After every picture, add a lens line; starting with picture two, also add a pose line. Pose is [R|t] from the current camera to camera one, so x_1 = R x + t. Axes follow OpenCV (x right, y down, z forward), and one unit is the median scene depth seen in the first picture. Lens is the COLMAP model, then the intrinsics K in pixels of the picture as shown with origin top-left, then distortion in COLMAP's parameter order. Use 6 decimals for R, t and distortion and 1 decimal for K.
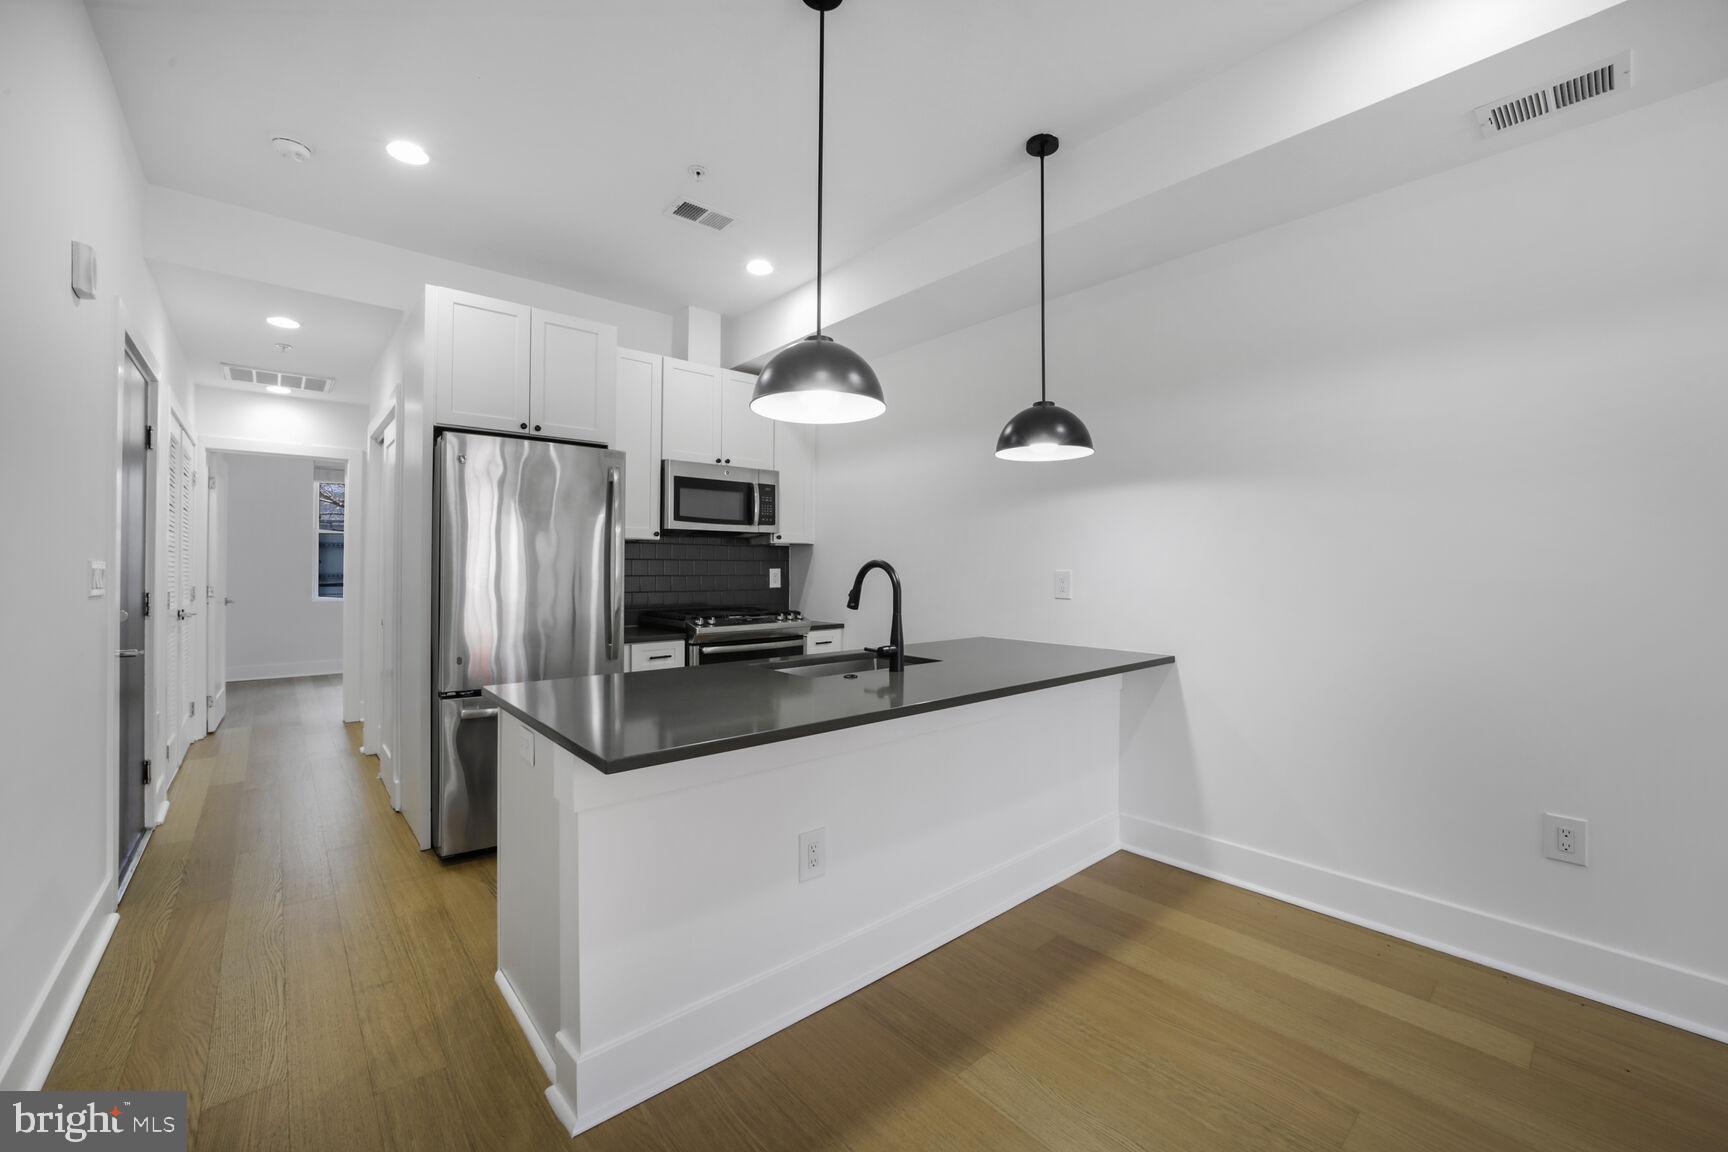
lens RADIAL K [[681.0, 0, 879.8], [0, 681.0, 560.8], [0, 0, 1]] dist [-0.029731, 0.005425]
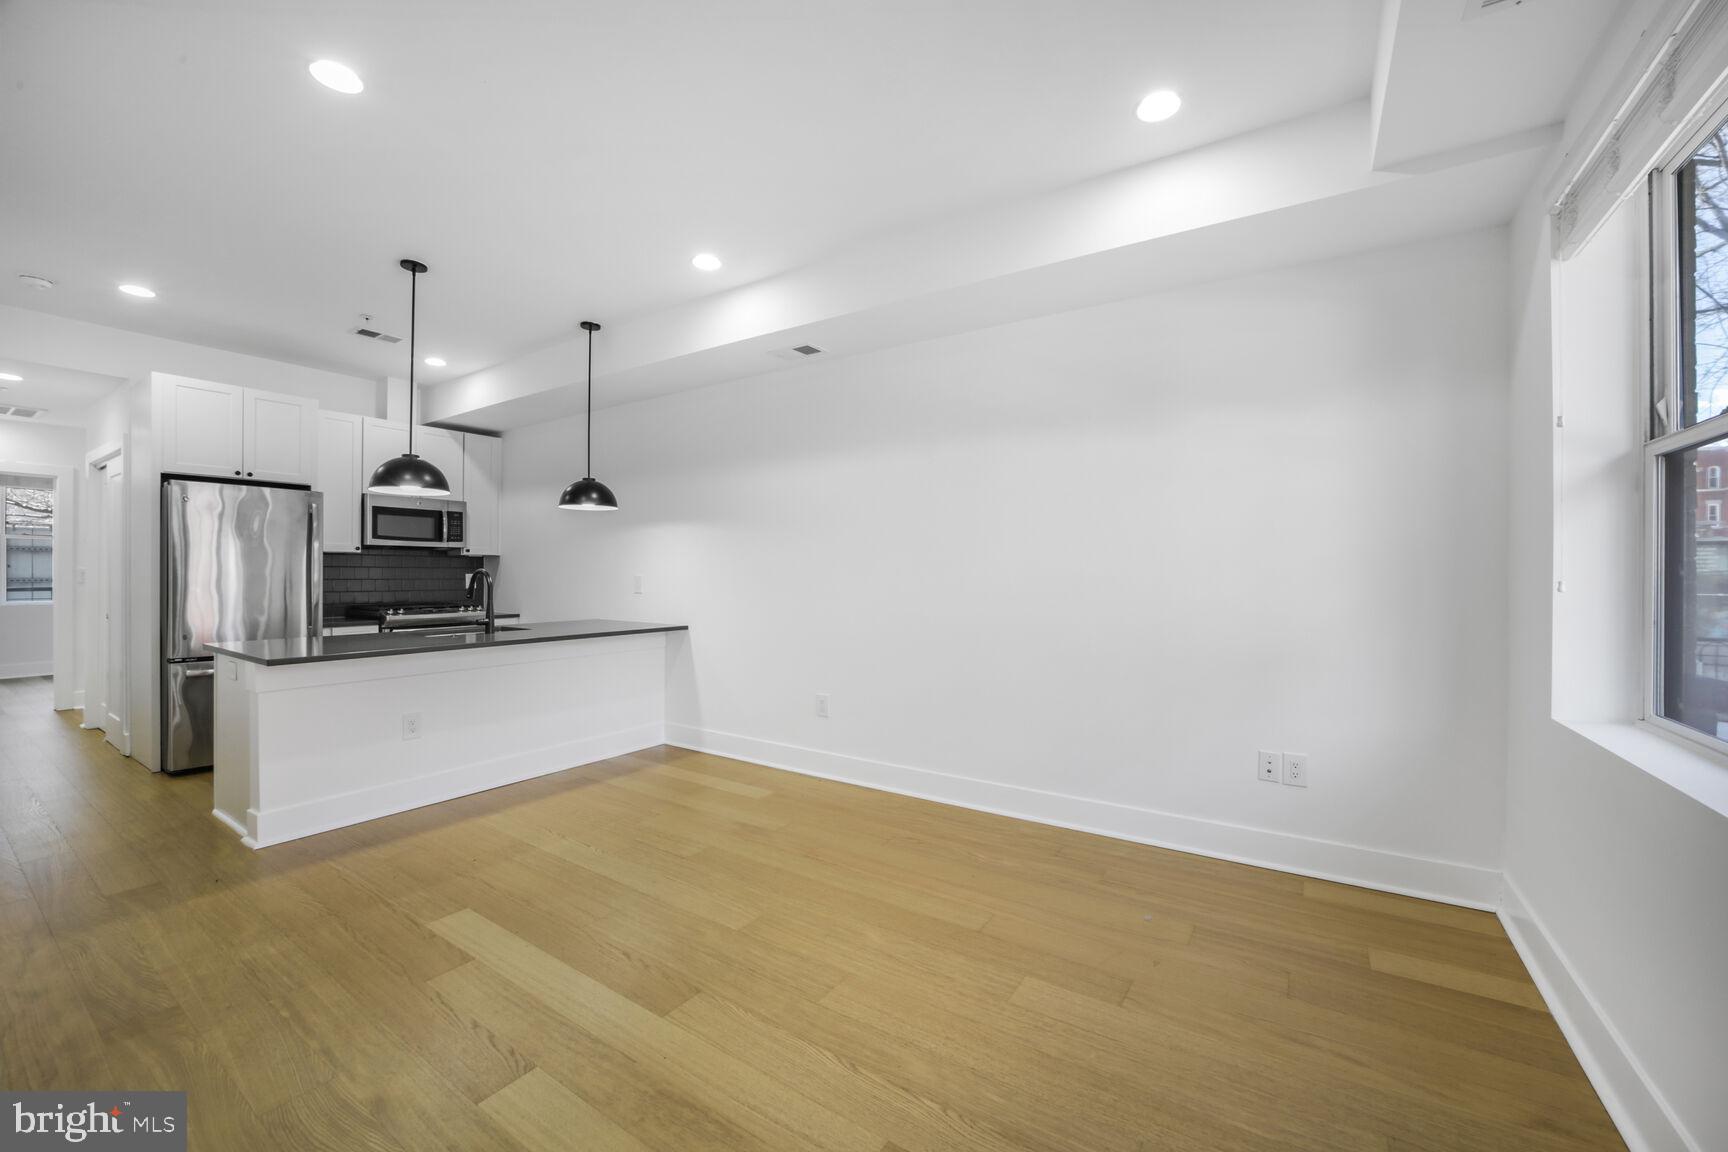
lens RADIAL K [[681.0, 0, 878.9], [0, 681.0, 573.1], [0, 0, 1]] dist [-0.029731, 0.005425]
pose [[0.966609, 0.001190, 0.256254, 0.400503], [-0.004295, 0.999924, 0.011557, -0.011980], [-0.256220, -0.012272, 0.966540, -0.670388]]
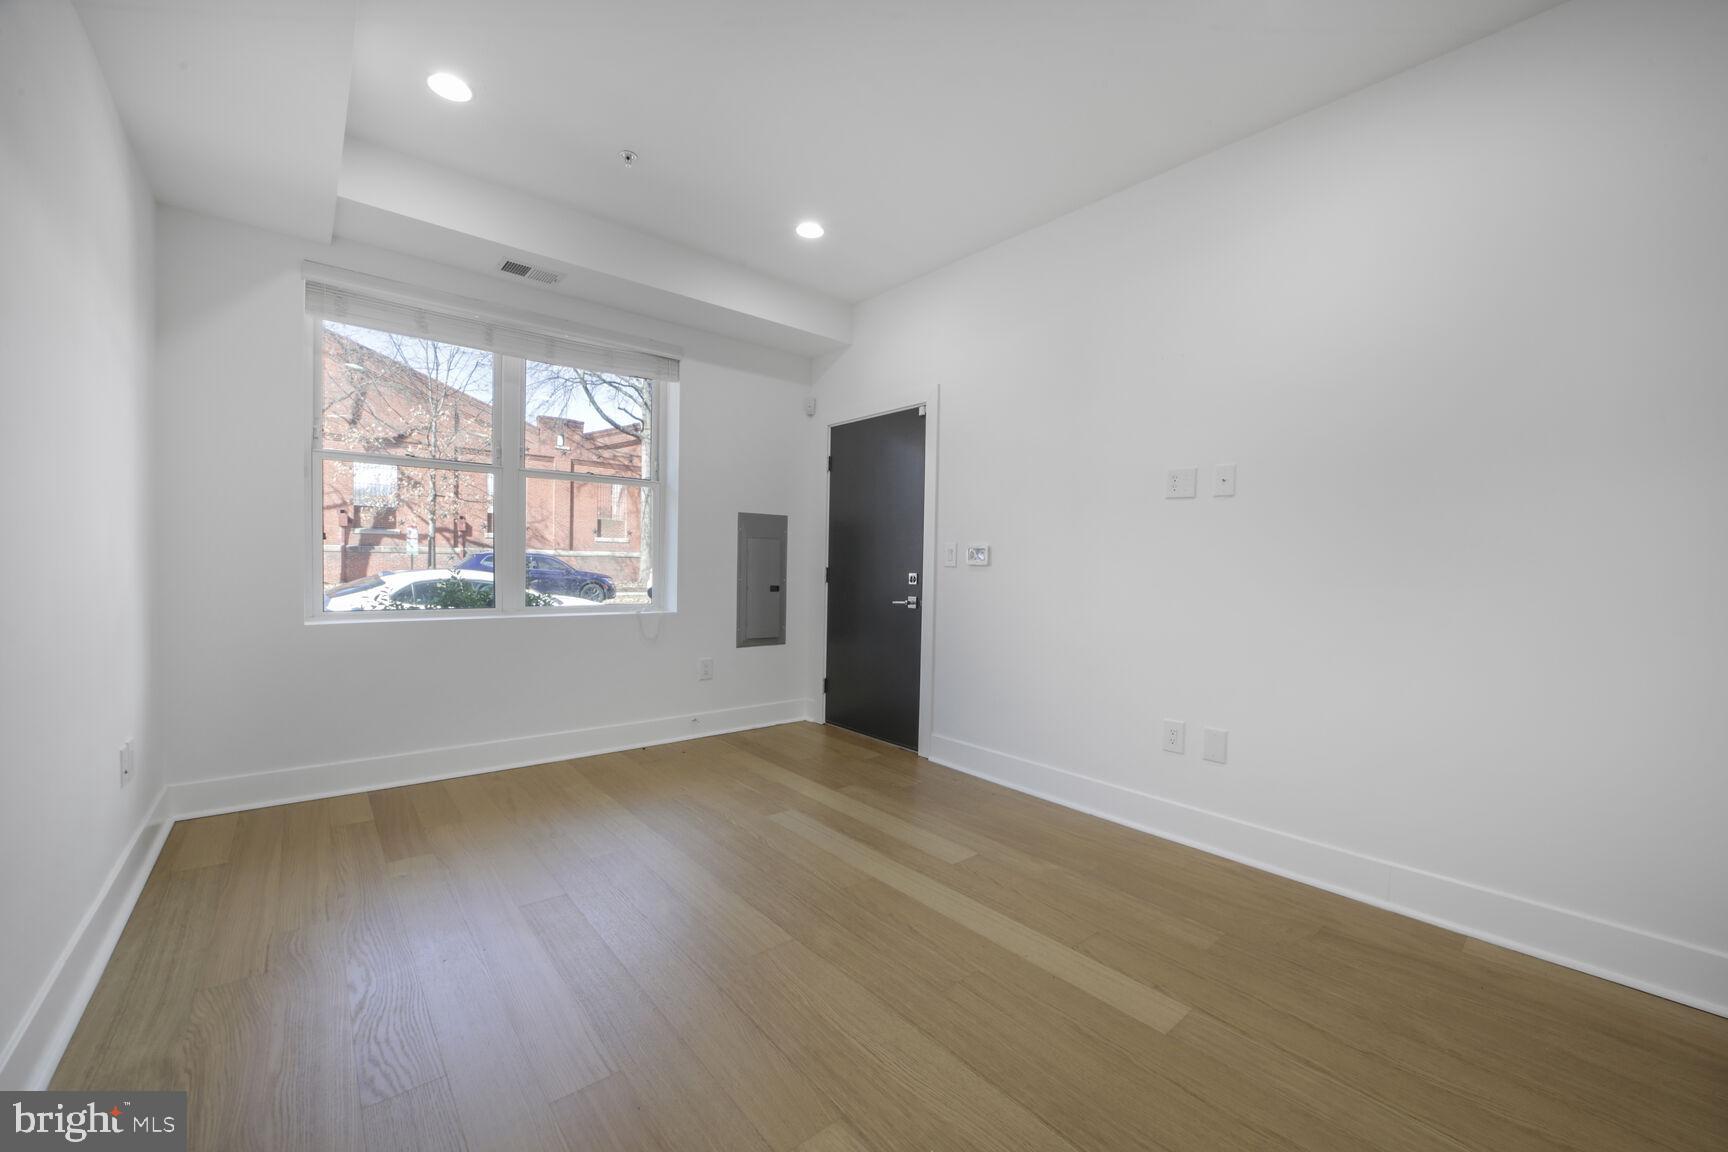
lens RADIAL K [[681.0, 0, 878.8], [0, 681.0, 587.8], [0, 0, 1]] dist [-0.029731, 0.005425]
pose [[-0.999745, -0.020748, 0.008919, 0.362585], [-0.020506, 0.999438, 0.026511, 0.034902], [-0.009465, 0.026321, -0.999609, 0.695369]]
